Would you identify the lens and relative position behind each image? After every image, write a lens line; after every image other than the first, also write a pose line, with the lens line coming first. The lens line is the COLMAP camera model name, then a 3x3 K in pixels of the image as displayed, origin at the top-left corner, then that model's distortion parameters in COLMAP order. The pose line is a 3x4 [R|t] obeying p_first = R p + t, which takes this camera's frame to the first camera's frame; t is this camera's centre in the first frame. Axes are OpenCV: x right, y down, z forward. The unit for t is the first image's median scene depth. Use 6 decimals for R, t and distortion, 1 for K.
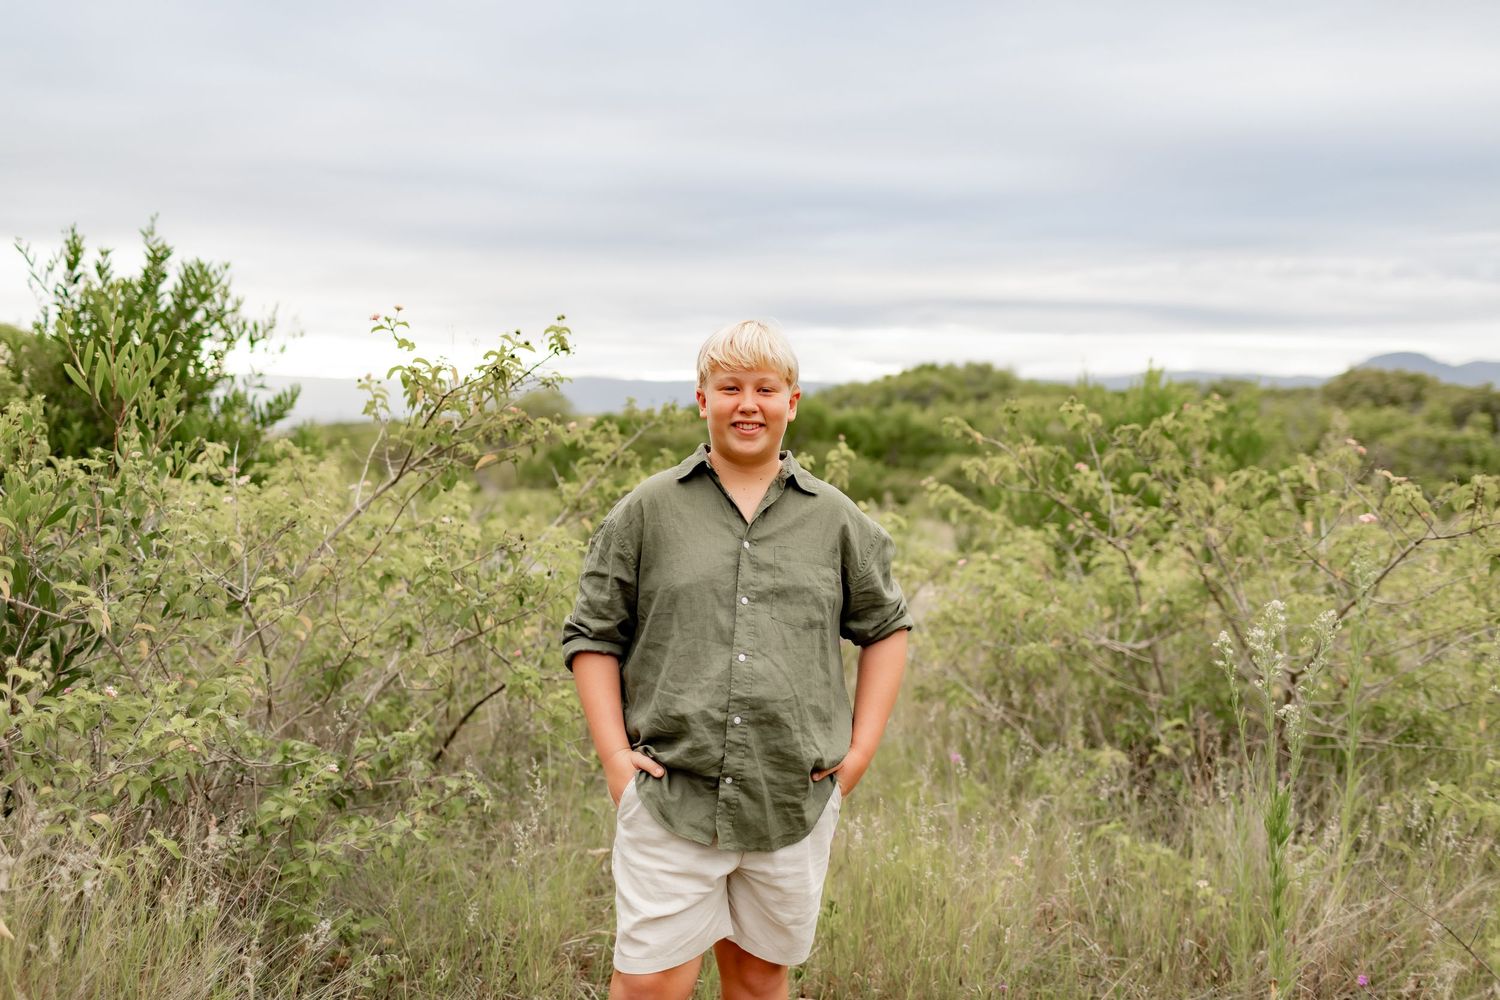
lens RADIAL K [[1461.6, 0, 752.5], [0, 1461.6, 492.9], [0, 0, 1]] dist [0.002646, -0.000127]
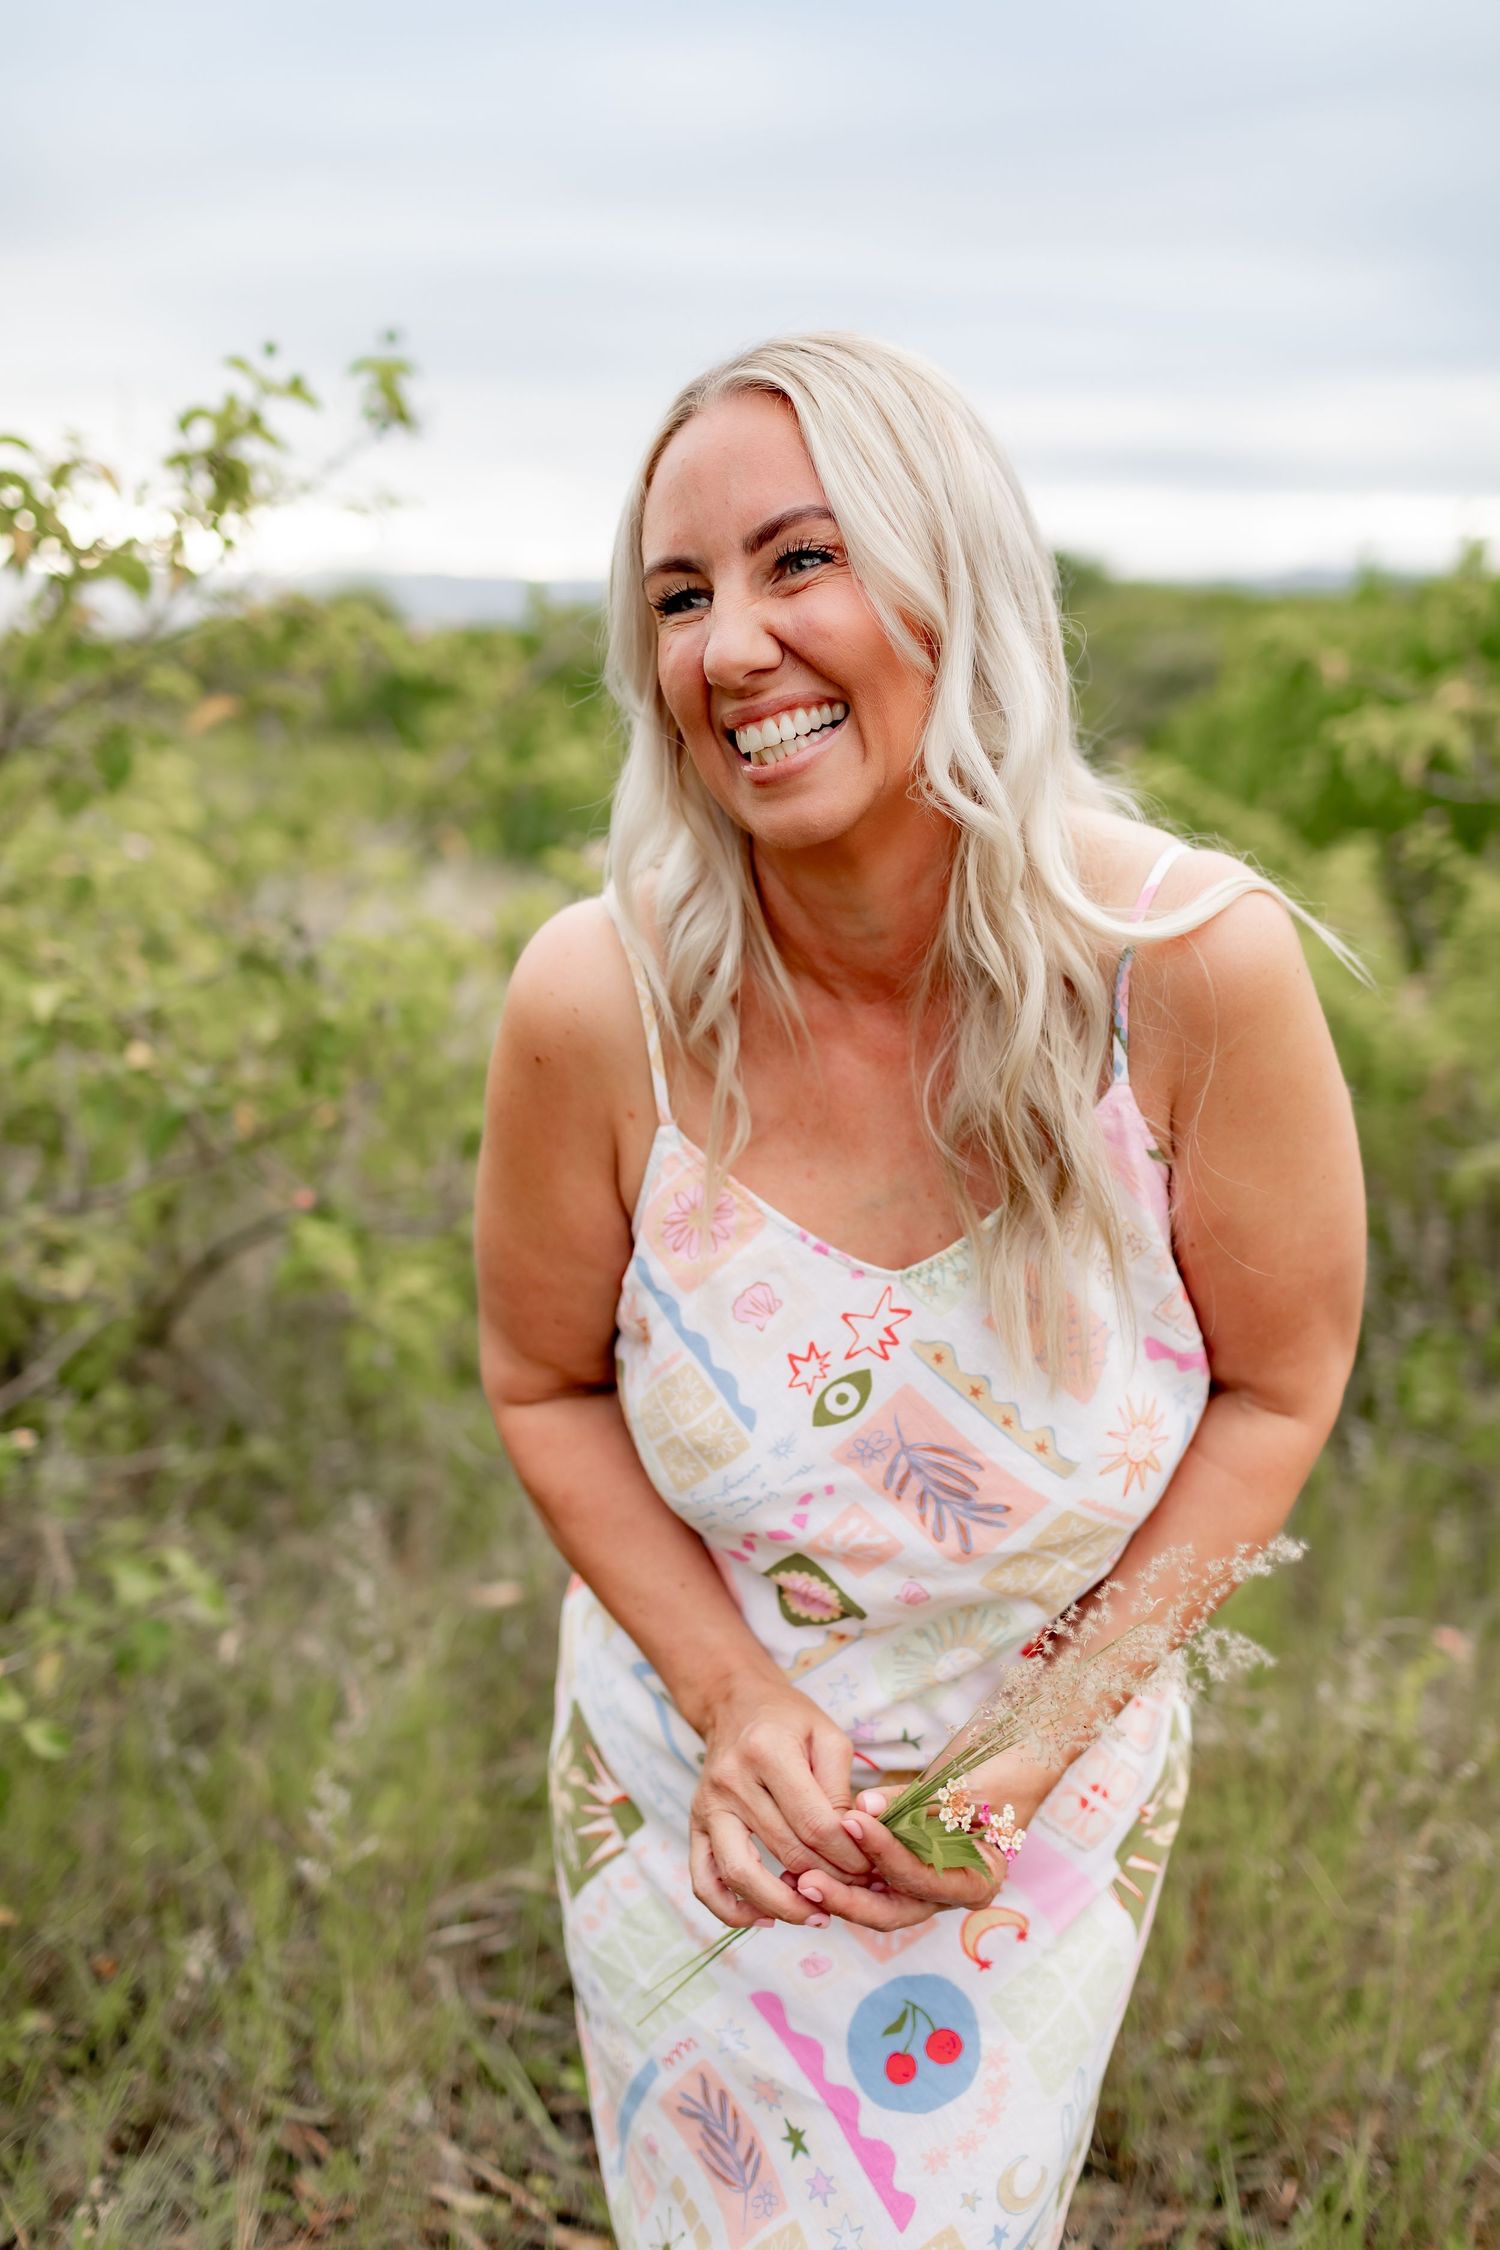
lens RADIAL K [[2152.4, 0, 590.3], [0, 2152.4, 1232.8], [0, 0, 1]] dist [-0.017623, -0.008071]
pose [[0.998672, 0.021943, -0.046617, -0.047035], [-0.010502, 0.972475, 0.232772, -0.020996], [0.050441, -0.231973, 0.971413, 0.384208]]
